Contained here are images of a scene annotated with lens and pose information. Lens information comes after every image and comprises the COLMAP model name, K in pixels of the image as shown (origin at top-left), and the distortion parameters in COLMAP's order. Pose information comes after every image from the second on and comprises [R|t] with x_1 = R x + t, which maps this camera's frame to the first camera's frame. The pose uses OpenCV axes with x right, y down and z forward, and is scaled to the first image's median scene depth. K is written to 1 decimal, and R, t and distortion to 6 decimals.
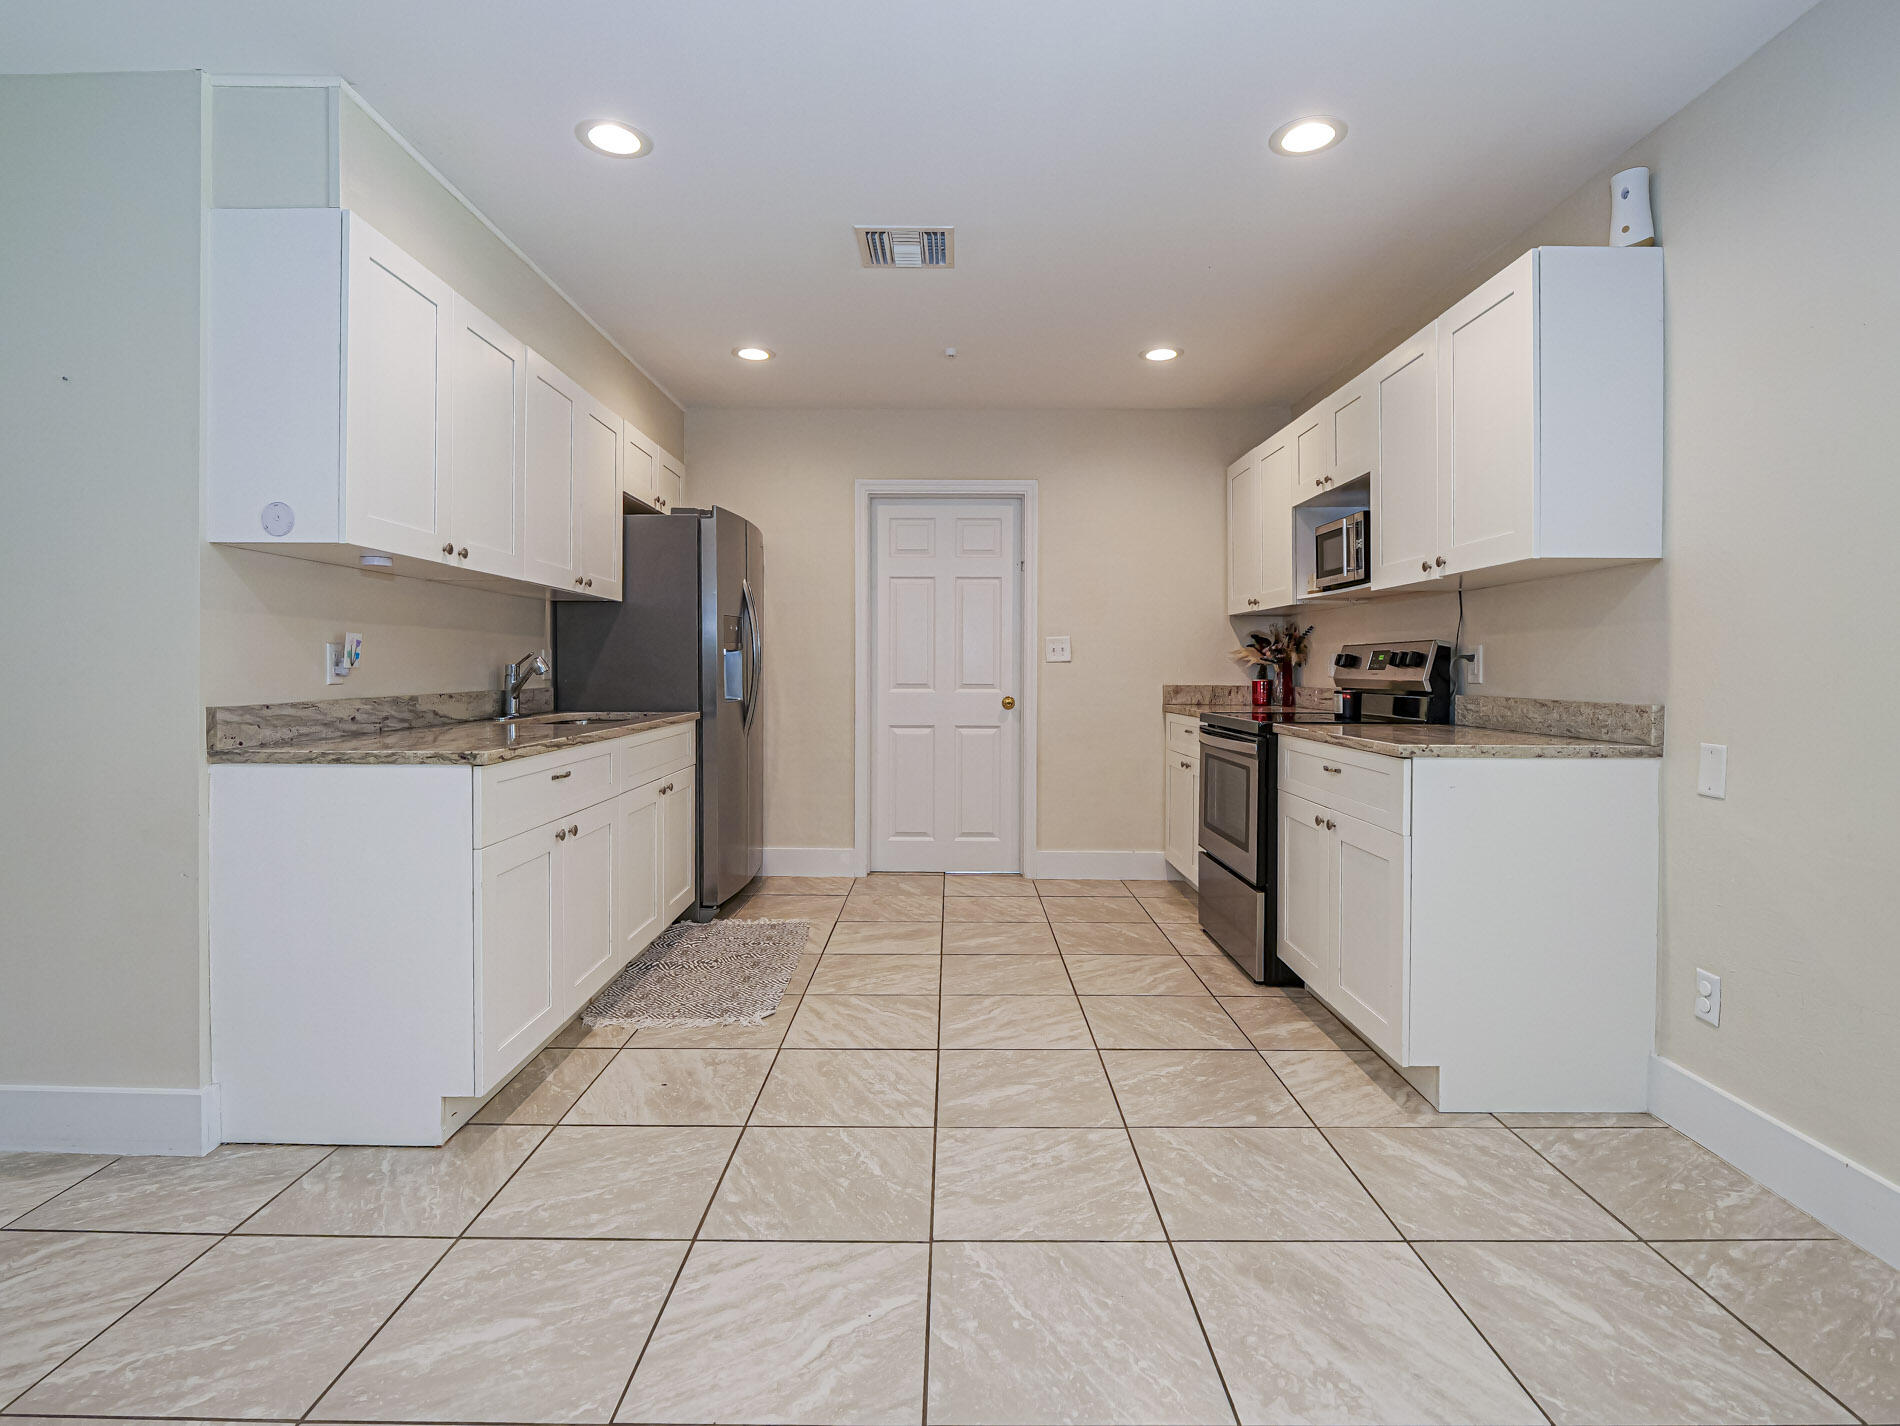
lens RADIAL K [[961.9, 0, 940.8], [0, 961.9, 677.0], [0, 0, 1]] dist [-0.013190, -0.000842]
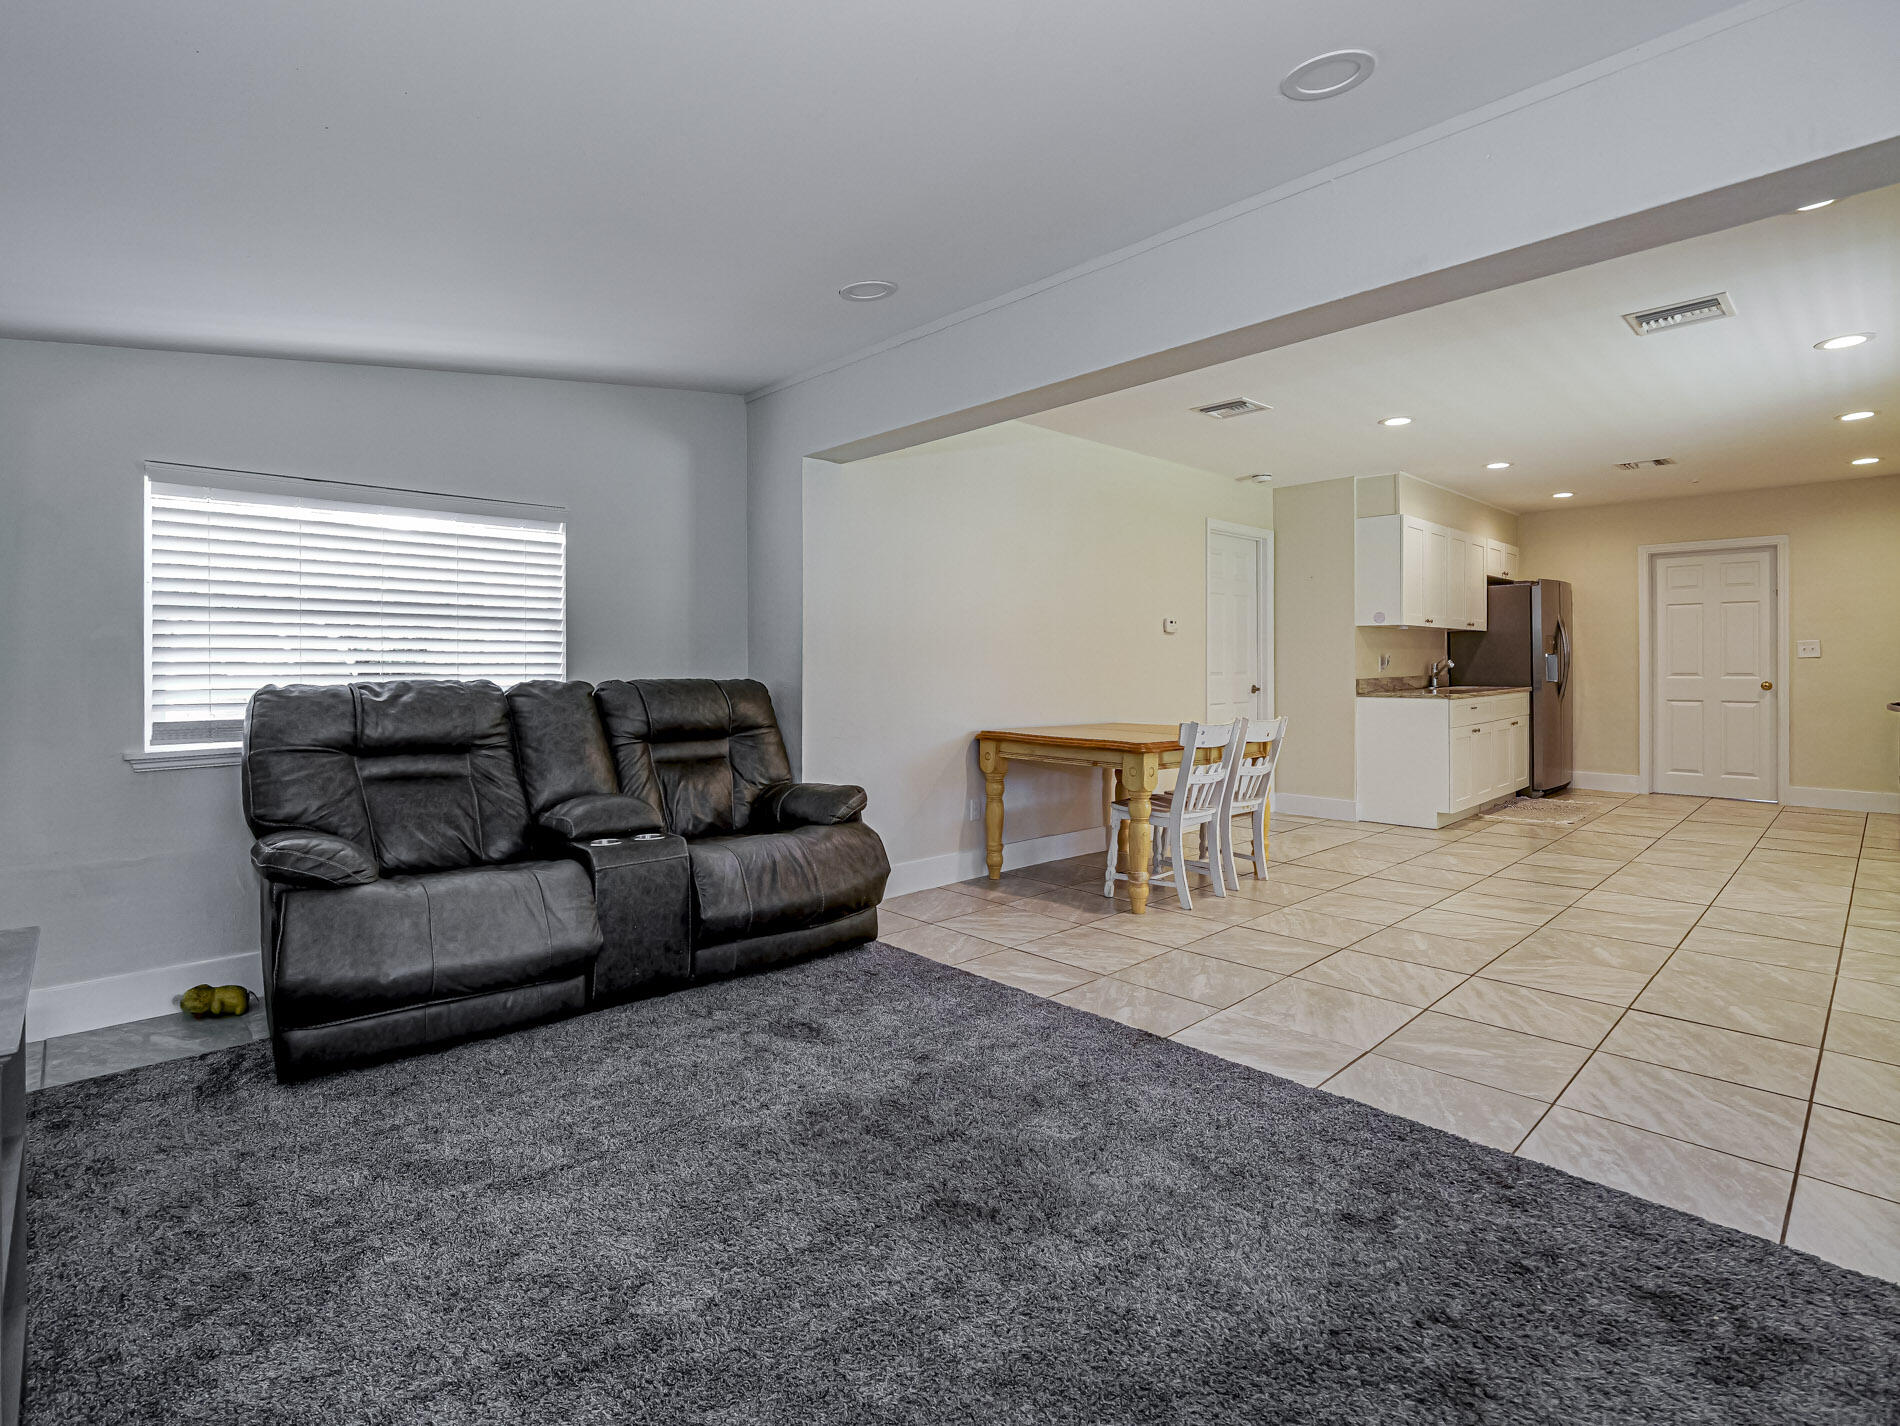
lens RADIAL K [[921.0, 0, 943.5], [0, 921.0, 666.2], [0, 0, 1]] dist [-0.011977, -0.001502]
pose [[0.698217, -0.004409, -0.715872, 0.309780], [0.001612, 0.999988, -0.004587, 0.001449], [0.715884, 0.002049, 0.698216, -1.449840]]
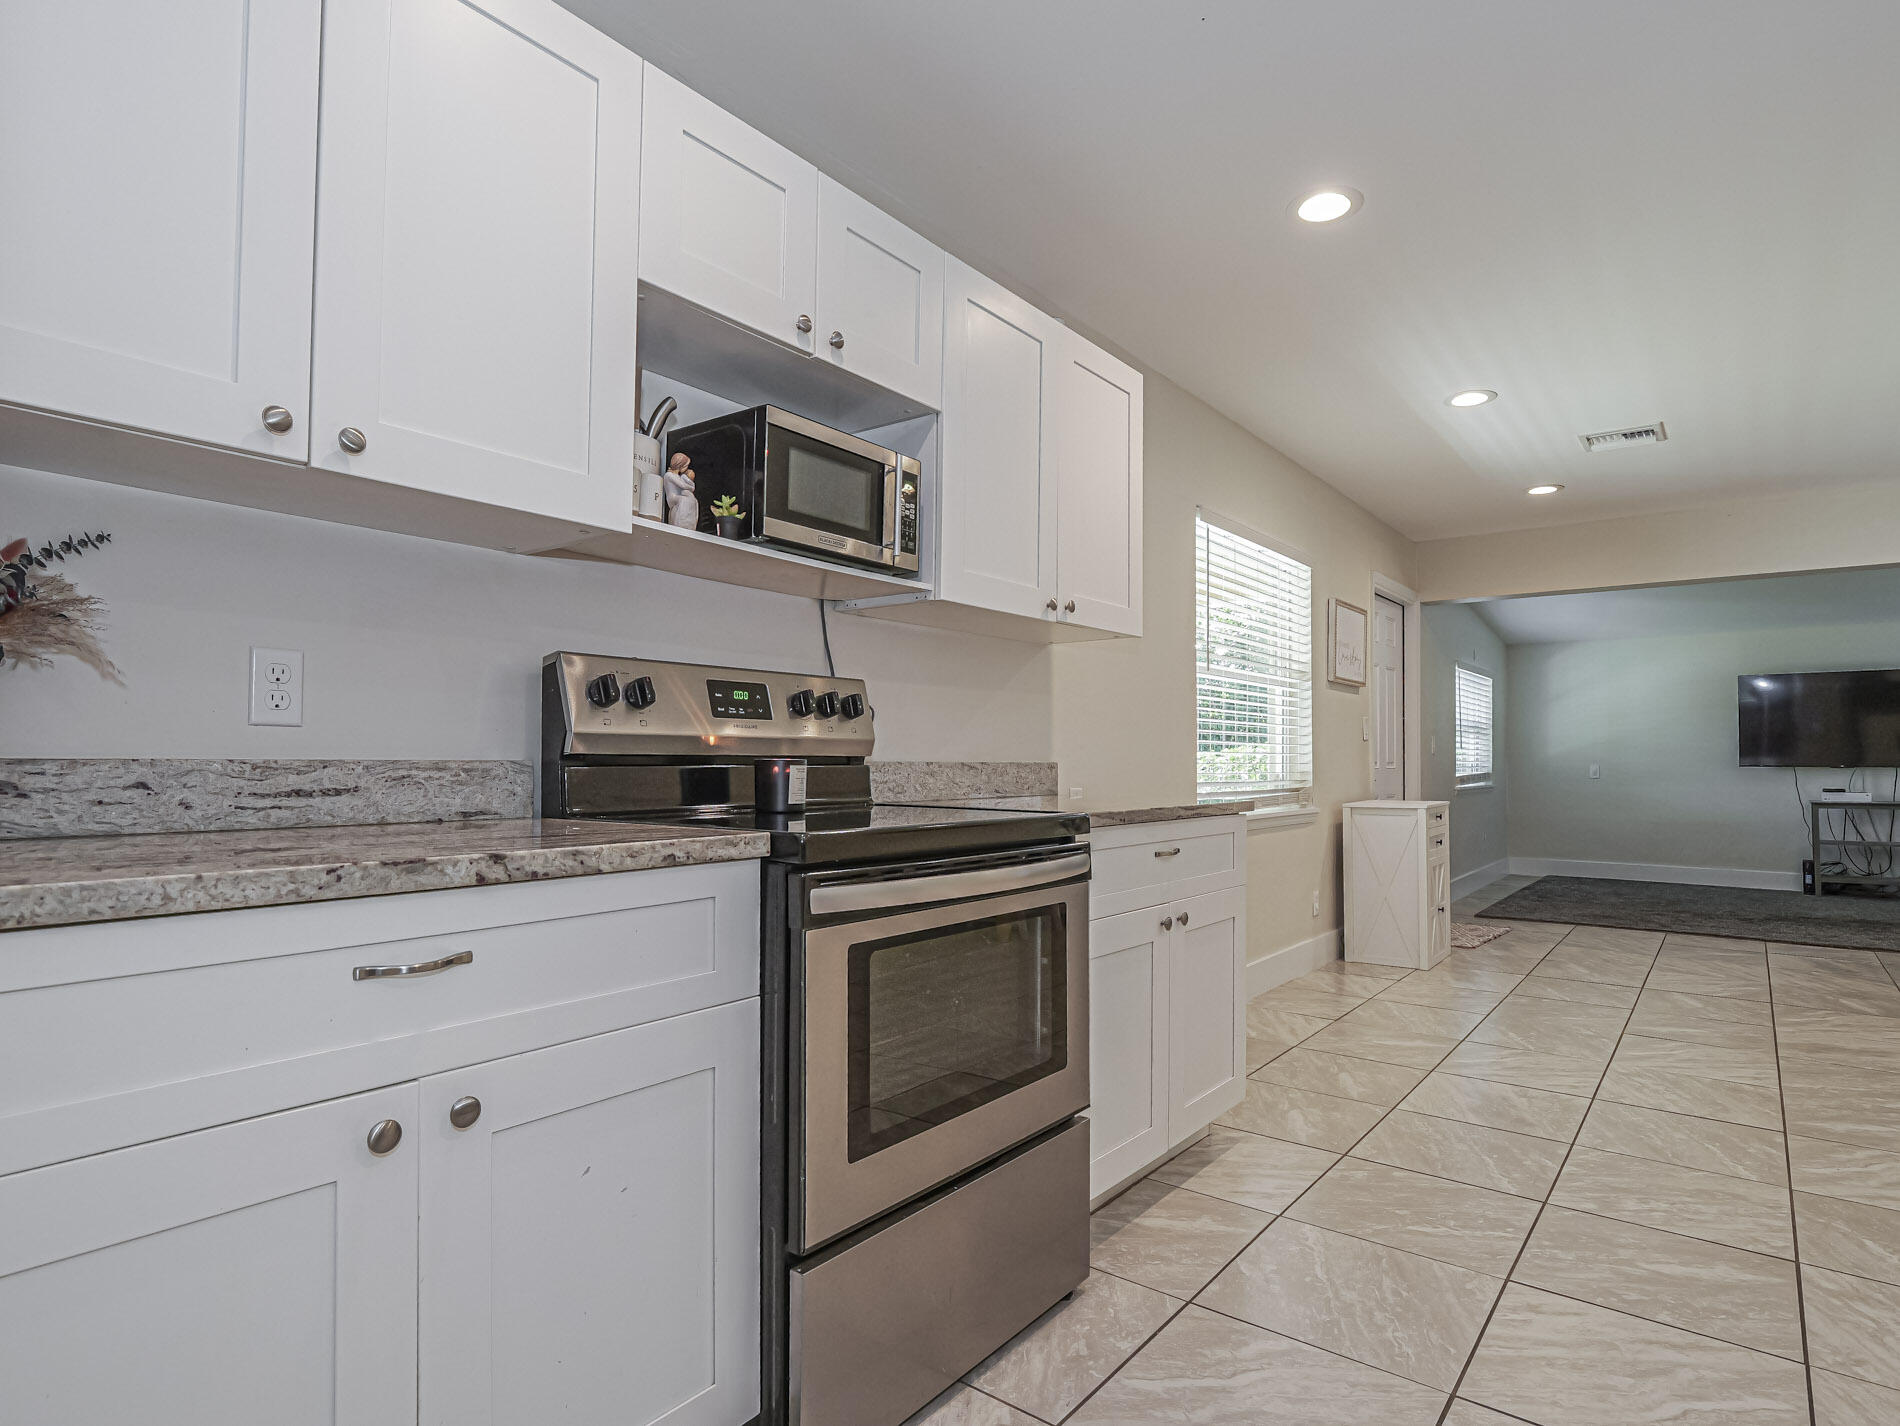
lens RADIAL K [[1024.5, 0, 952.4], [0, 1024.5, 731.8], [0, 0, 1]] dist [-0.008886, -0.001345]
pose [[-0.794909, 0.010030, 0.606646, 0.029360], [-0.001601, 0.999825, -0.018627, 0.011079], [-0.606727, -0.015778, -0.794754, 1.614942]]
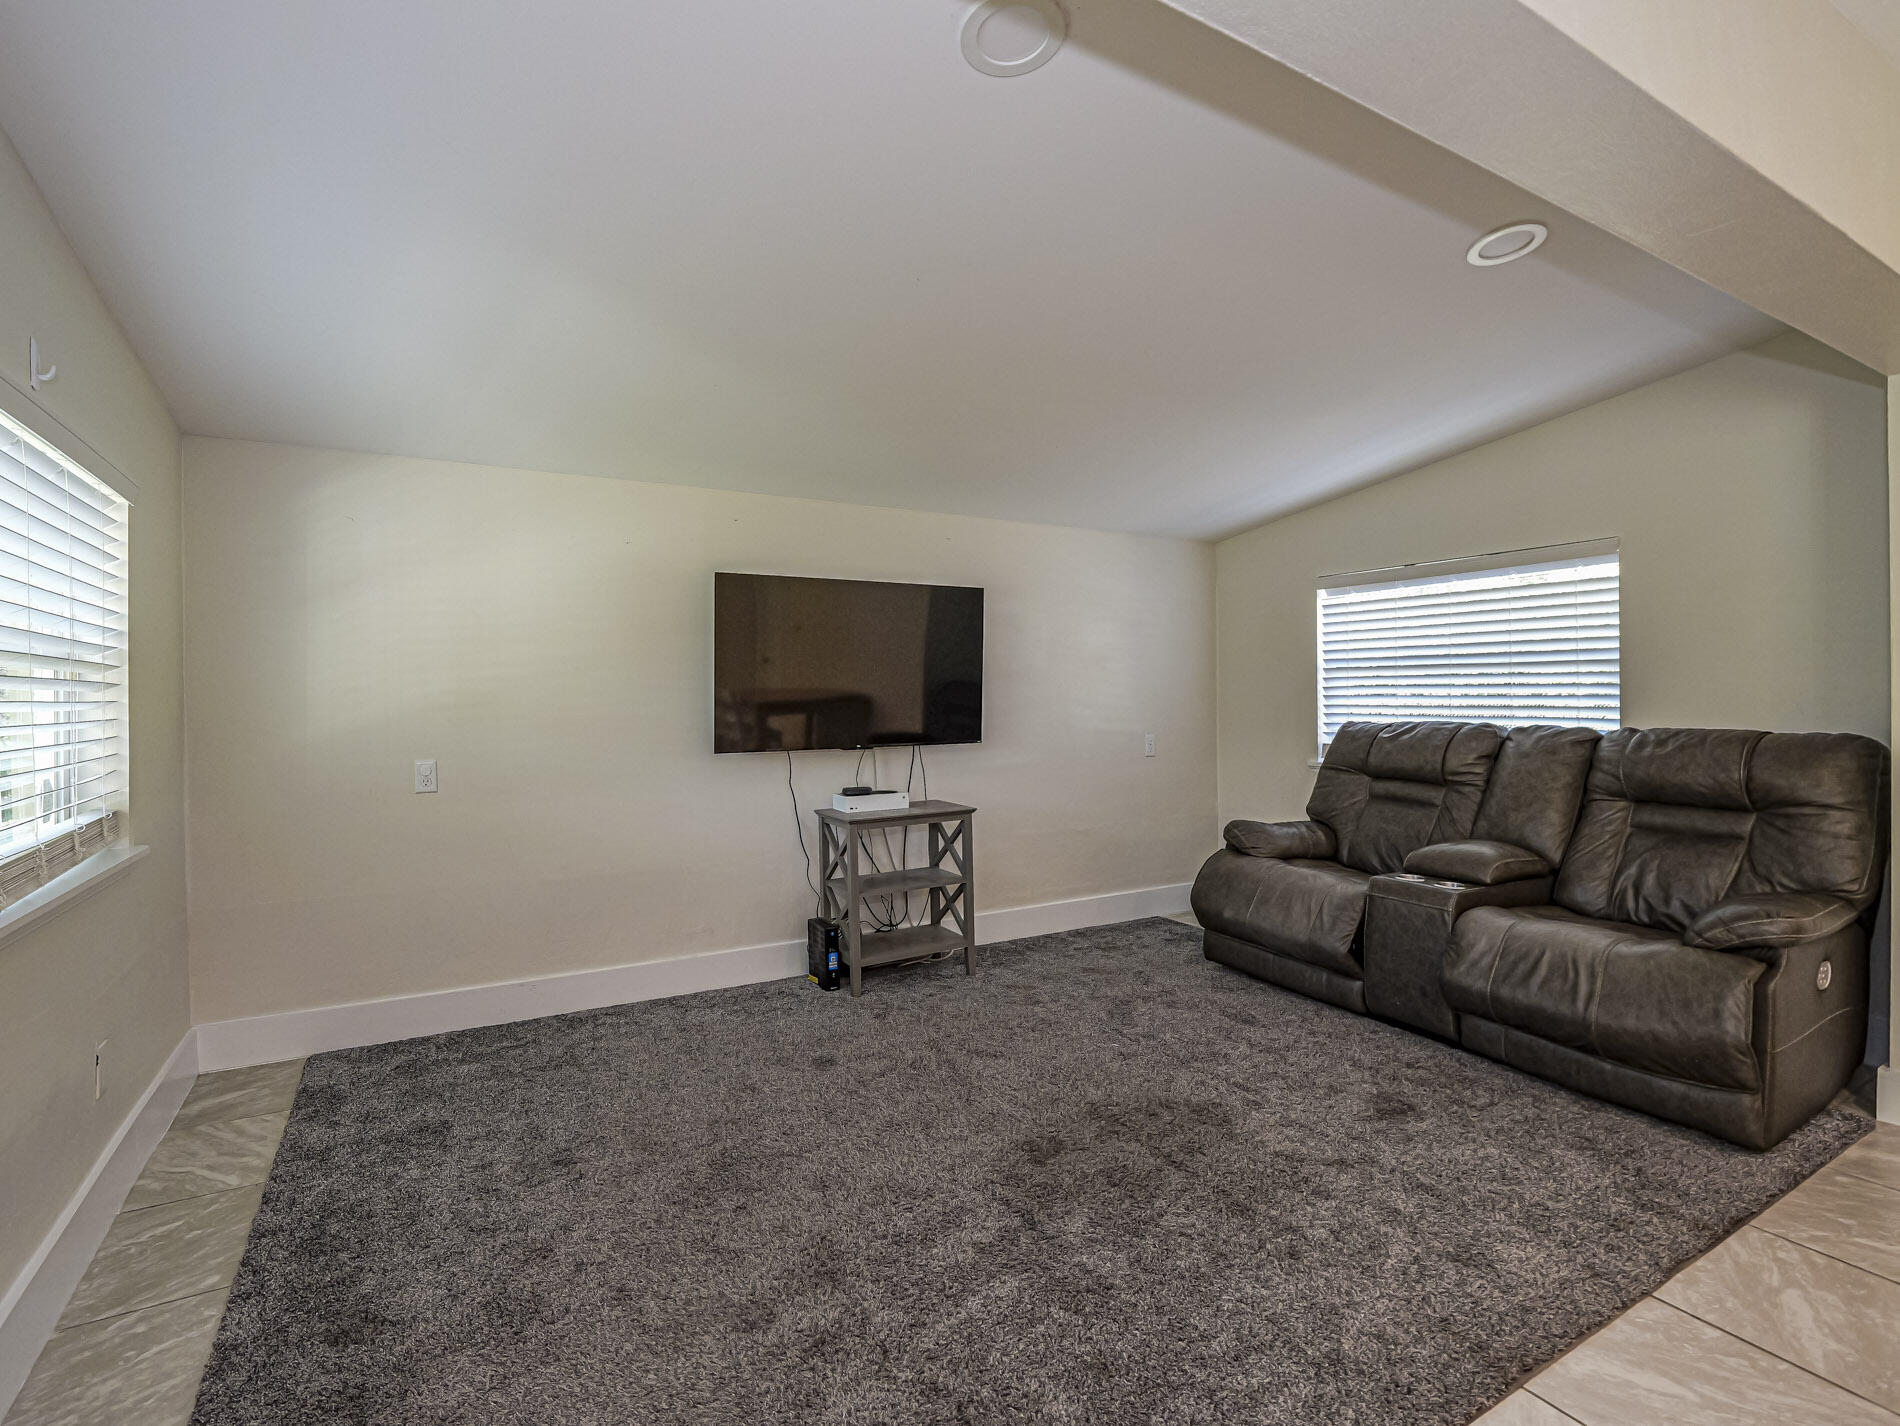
lens RADIAL K [[926.8, 0, 947.8], [0, 926.8, 696.5], [0, 0, 1]] dist [-0.017787, 0.000461]
pose [[-0.856404, 0.002988, -0.516298, 0.352156], [0.001670, 0.999994, 0.003018, -0.026148], [0.516304, 0.001723, -0.856403, -0.441909]]
